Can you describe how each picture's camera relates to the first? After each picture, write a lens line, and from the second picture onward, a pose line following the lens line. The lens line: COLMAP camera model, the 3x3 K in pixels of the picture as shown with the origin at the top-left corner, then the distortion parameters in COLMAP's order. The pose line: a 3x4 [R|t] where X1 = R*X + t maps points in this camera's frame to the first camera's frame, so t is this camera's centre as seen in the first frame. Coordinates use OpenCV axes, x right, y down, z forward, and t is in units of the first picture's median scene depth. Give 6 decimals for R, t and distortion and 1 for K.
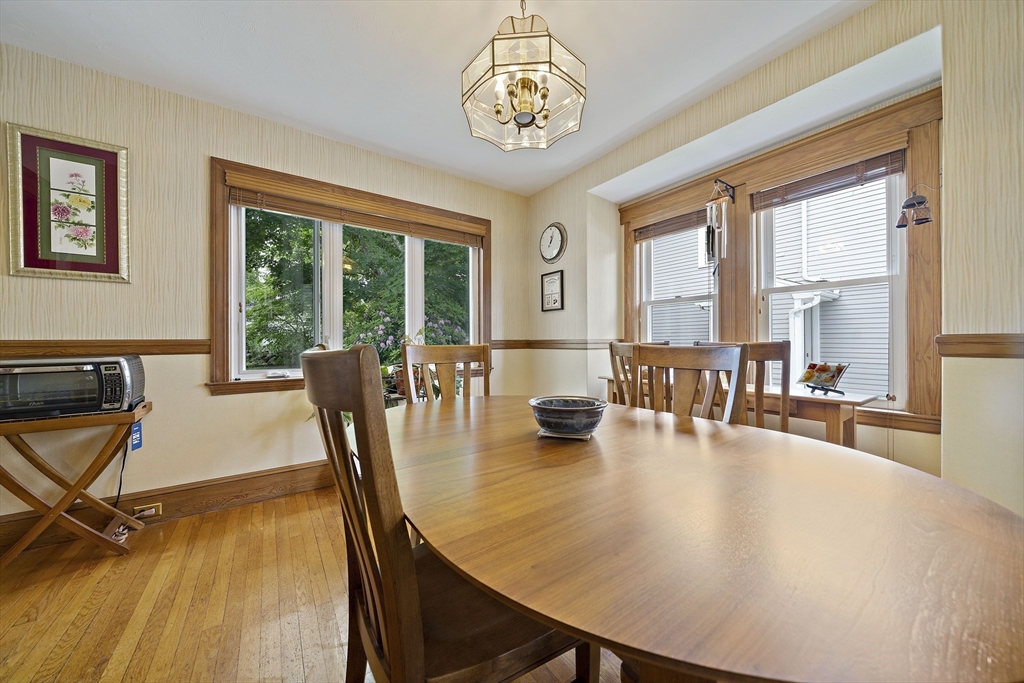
lens RADIAL K [[351.8, 0, 514.7], [0, 351.8, 341.2], [0, 0, 1]] dist [-0.005039, -0.000167]
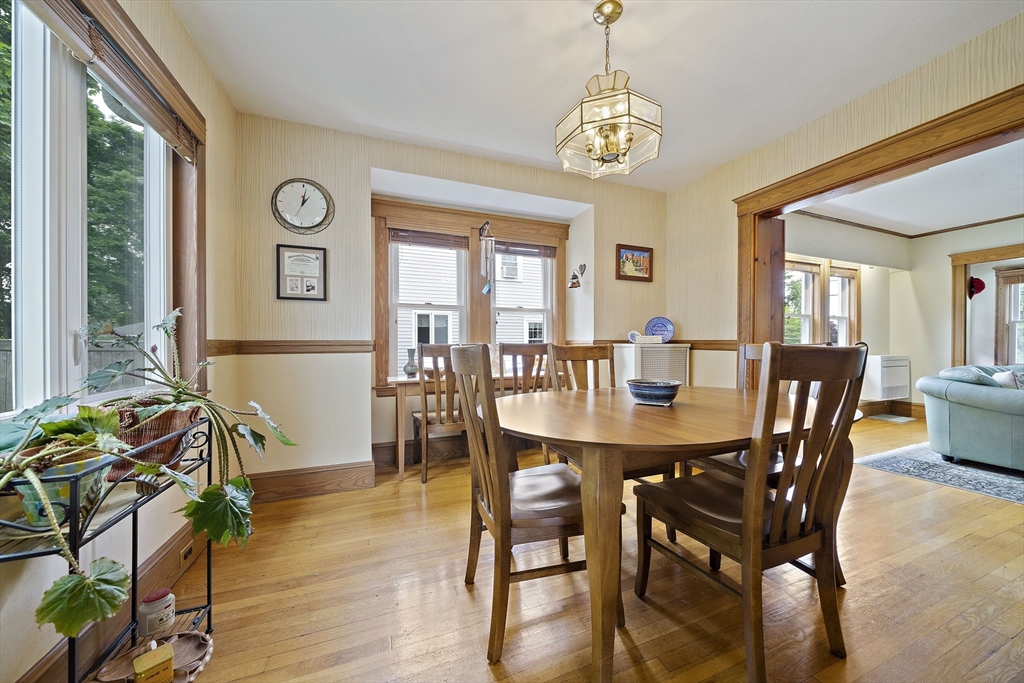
lens RADIAL K [[351.8, 0, 513.3], [0, 351.8, 345.3], [0, 0, 1]] dist [-0.005039, -0.000167]
pose [[0.230970, -0.007261, 0.972934, -0.503042], [-0.003974, 0.999957, 0.008406, -0.001115], [-0.972953, -0.005808, 0.230931, 0.419711]]
